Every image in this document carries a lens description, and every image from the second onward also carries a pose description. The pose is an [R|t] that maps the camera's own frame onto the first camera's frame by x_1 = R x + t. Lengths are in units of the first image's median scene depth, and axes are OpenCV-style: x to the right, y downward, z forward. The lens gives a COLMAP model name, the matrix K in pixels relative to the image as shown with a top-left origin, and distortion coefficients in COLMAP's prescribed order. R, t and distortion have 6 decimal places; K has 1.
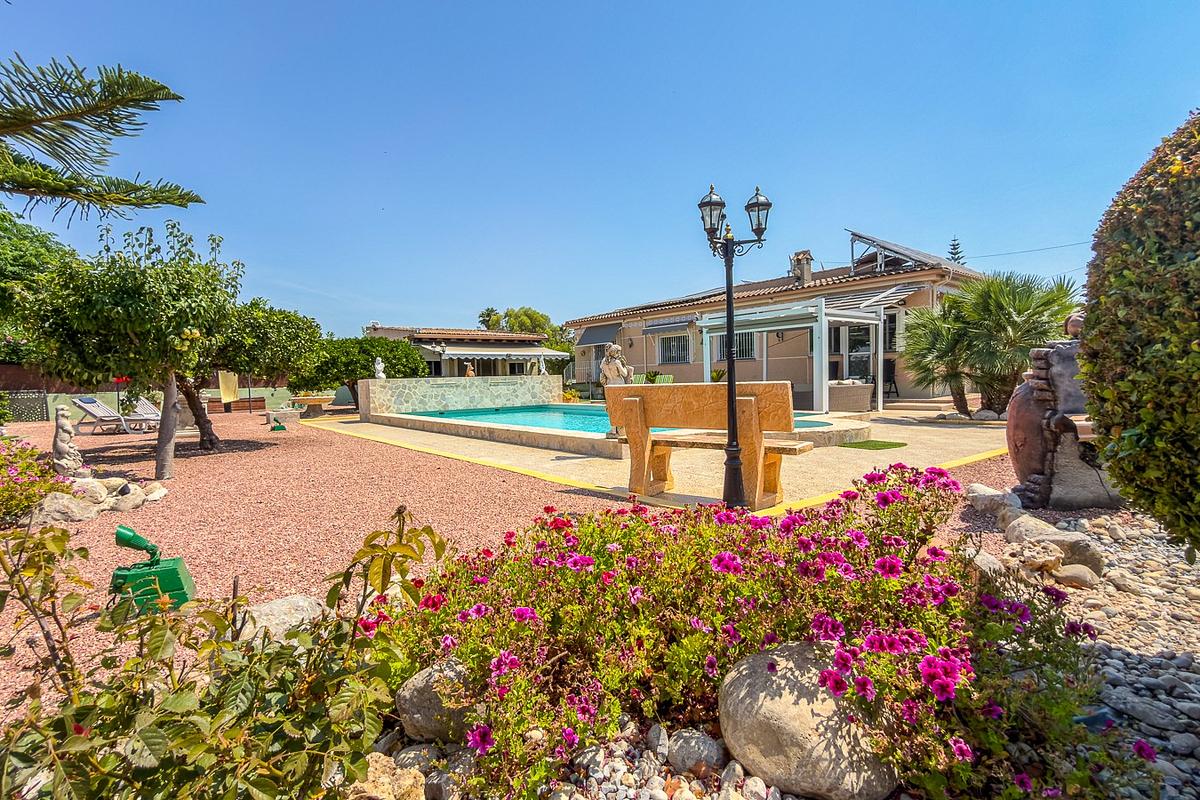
lens RADIAL K [[570.7, 0, 600.0], [0, 570.7, 400.0], [0, 0, 1]] dist [-0.000248, -0.000090]
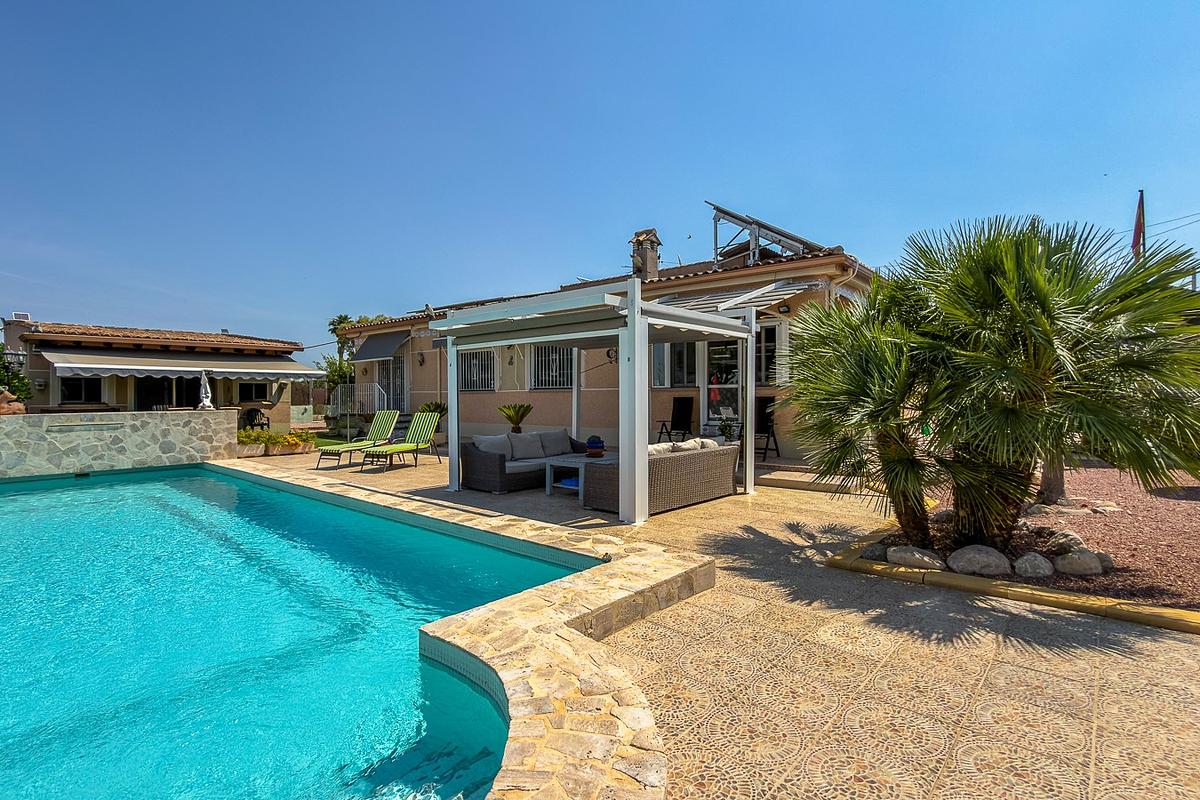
lens RADIAL K [[582.7, 0, 600.0], [0, 582.7, 400.0], [0, 0, 1]] dist [0.000237, 0.000354]
pose [[0.982109, 0.020186, 0.187230, 0.195253], [-0.013917, 0.999300, -0.034733, -0.041519], [-0.187800, 0.031506, 0.981702, 0.379305]]
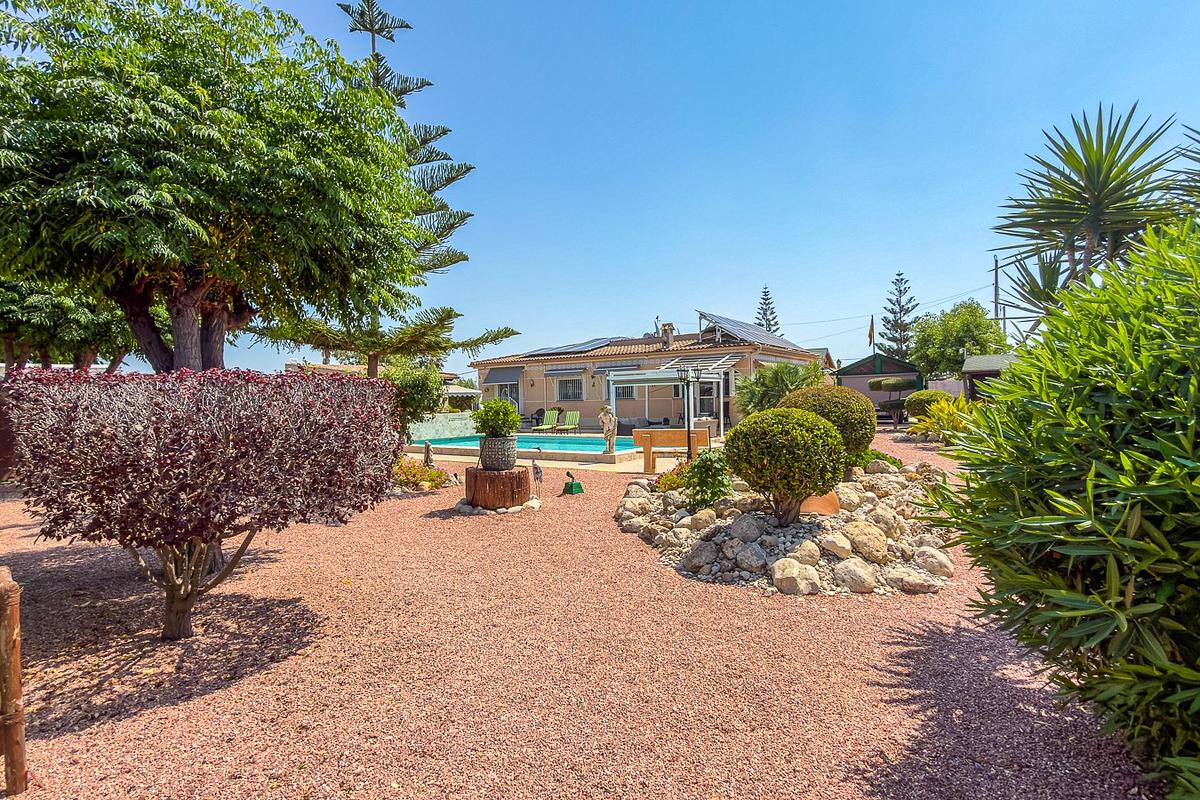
lens RADIAL K [[600.4, 0, 600.0], [0, 600.4, 400.0], [0, 0, 1]] dist [-0.000187, -0.000026]
pose [[0.960811, 0.002789, 0.277192, -0.236643], [0.008792, 0.999140, -0.040529, -0.013696], [-0.277067, 0.041378, 0.959959, -0.405929]]
